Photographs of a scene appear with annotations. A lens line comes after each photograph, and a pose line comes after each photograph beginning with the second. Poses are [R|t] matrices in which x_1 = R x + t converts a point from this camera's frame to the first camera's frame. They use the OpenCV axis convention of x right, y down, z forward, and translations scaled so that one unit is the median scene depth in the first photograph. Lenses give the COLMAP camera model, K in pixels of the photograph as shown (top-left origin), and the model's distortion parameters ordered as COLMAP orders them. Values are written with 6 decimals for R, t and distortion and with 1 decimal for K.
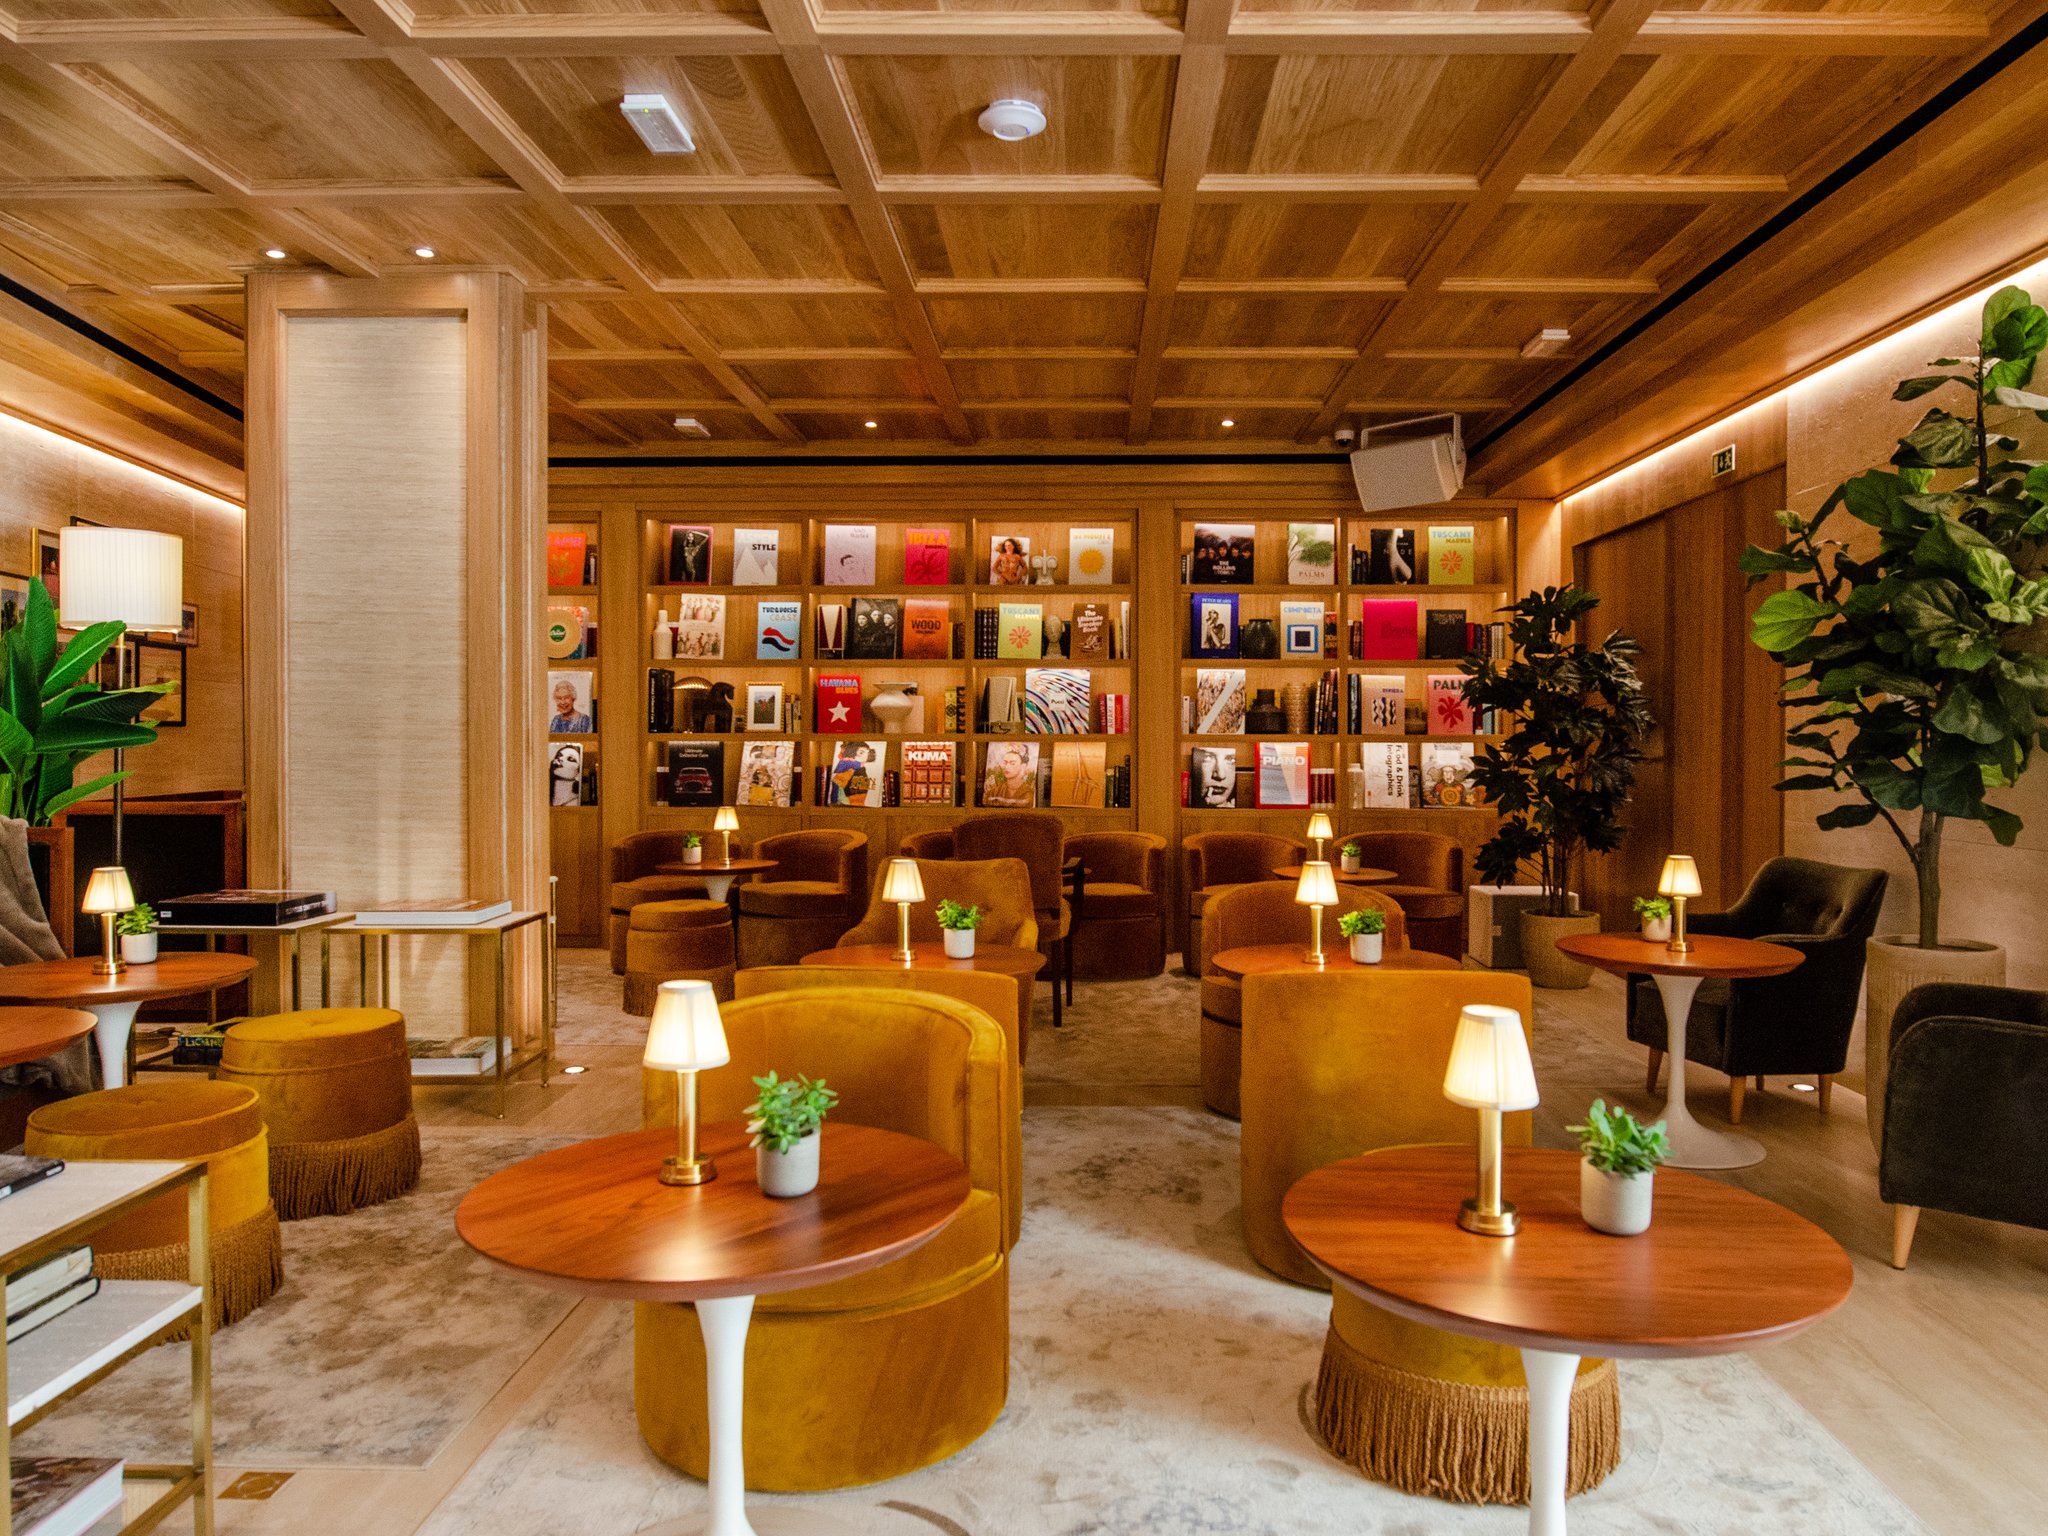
lens RADIAL K [[1382.6, 0, 803.0], [0, 1382.6, 814.0], [0, 0, 1]] dist [-0.007977, -0.004497]
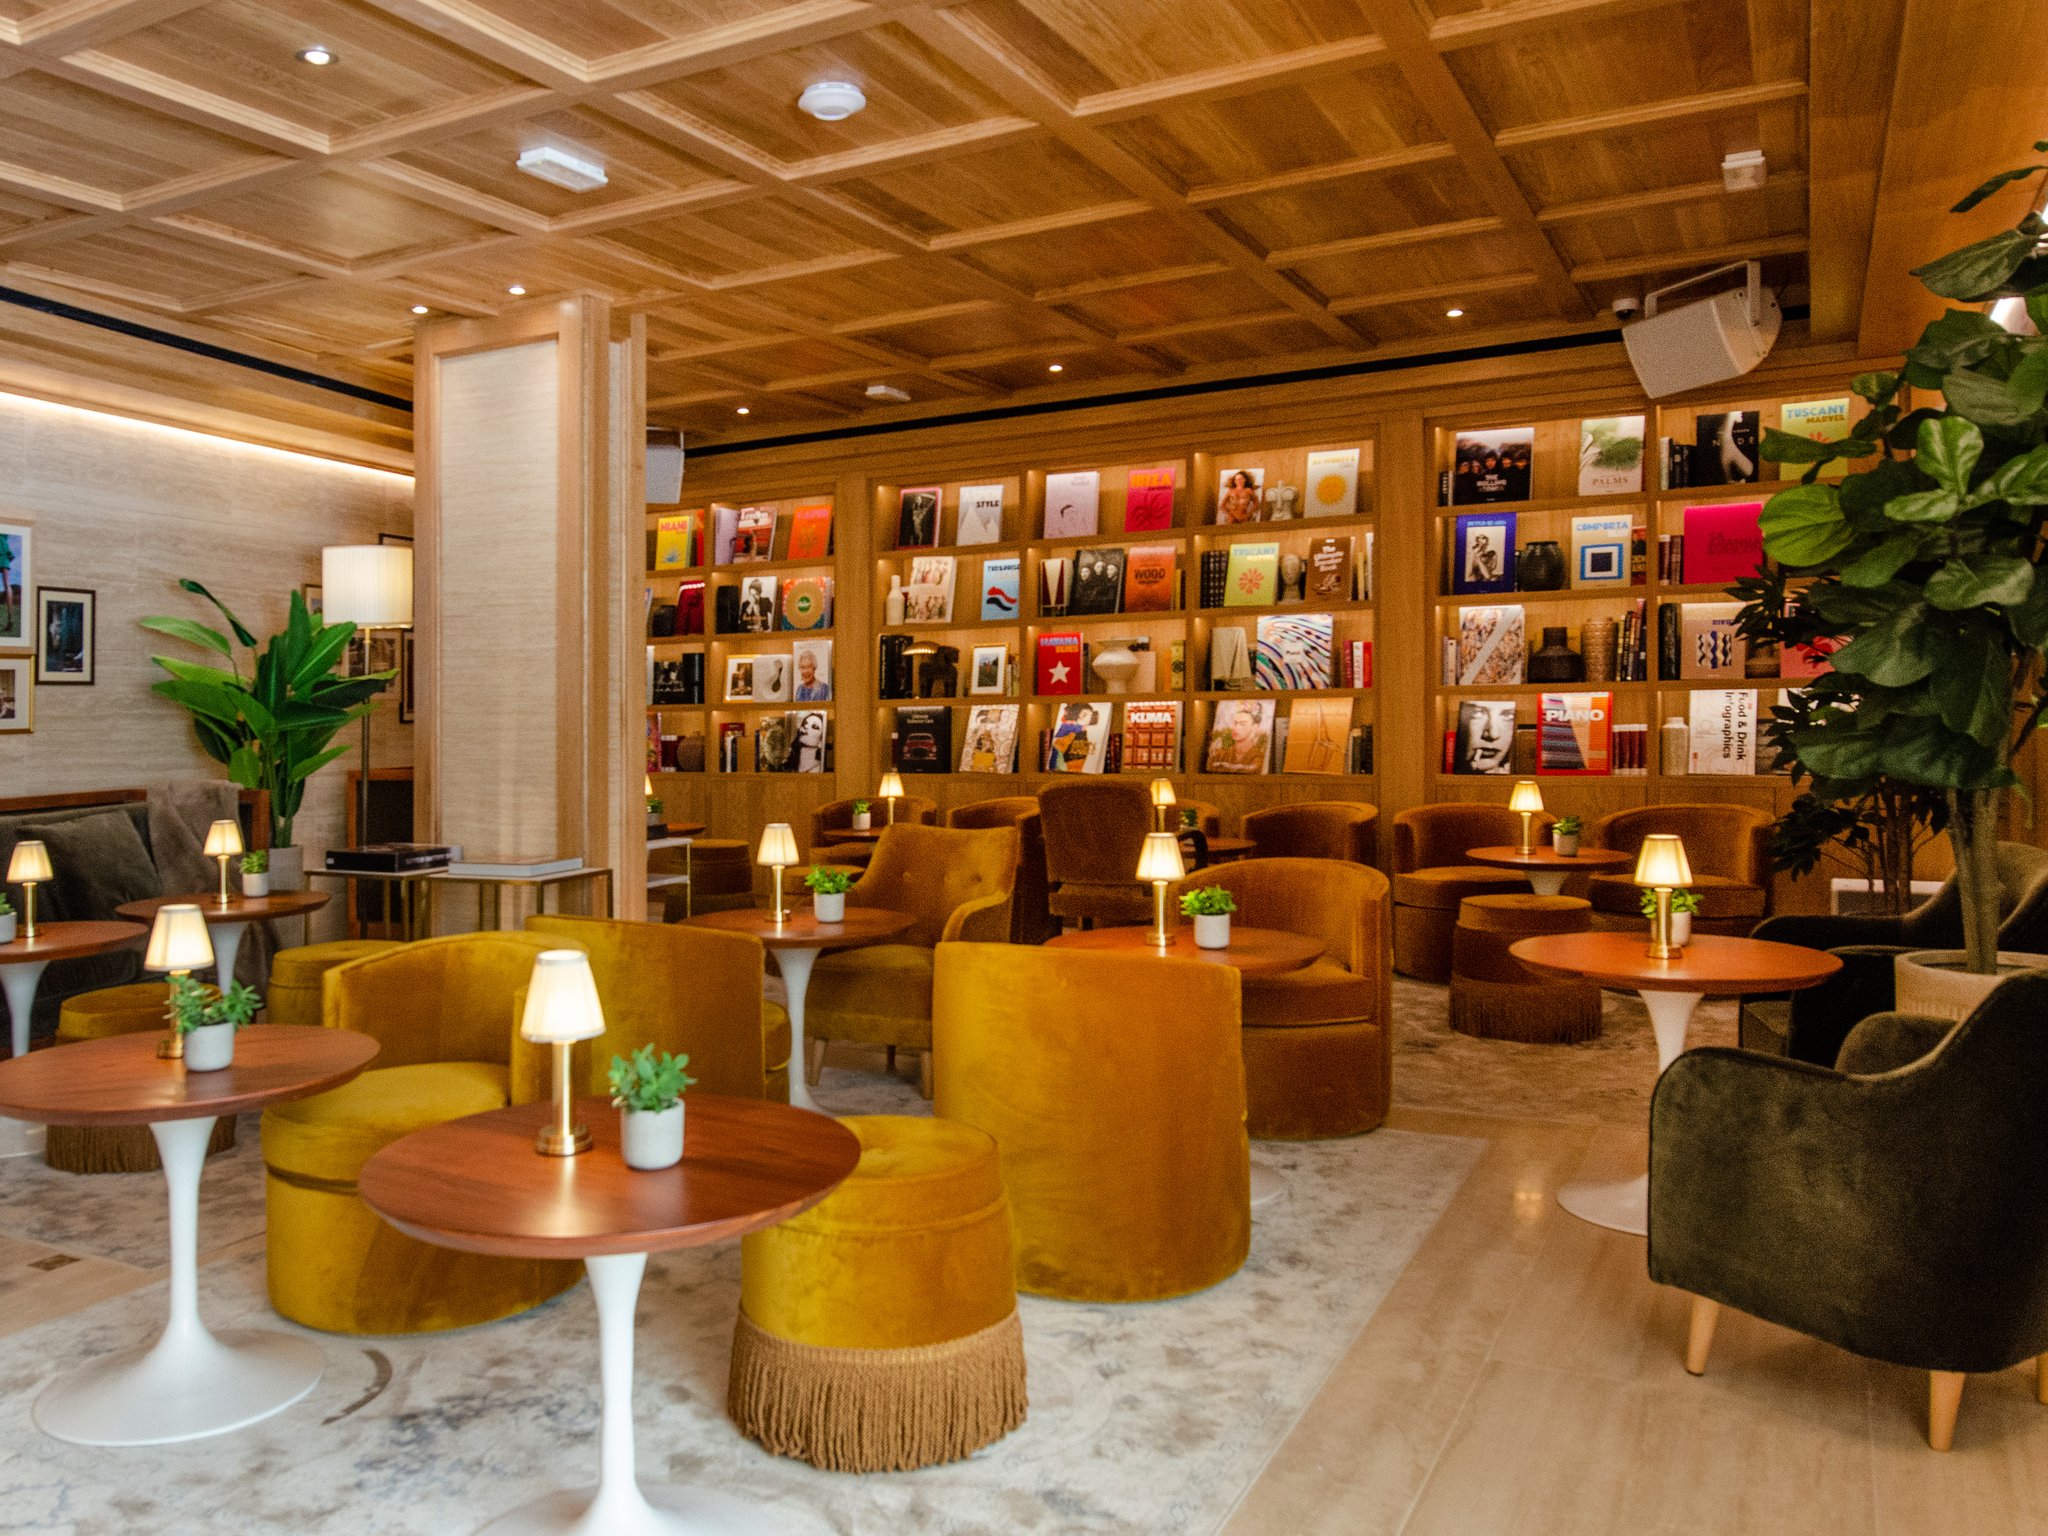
lens RADIAL K [[1502.9, 0, 734.2], [0, 1502.9, 773.3], [0, 0, 1]] dist [0.000174, -0.002136]
pose [[0.875612, -0.000648, -0.483016, 0.334243], [-0.001434, 0.999991, -0.003942, -0.000704], [0.483014, 0.004144, 0.875603, -0.003202]]
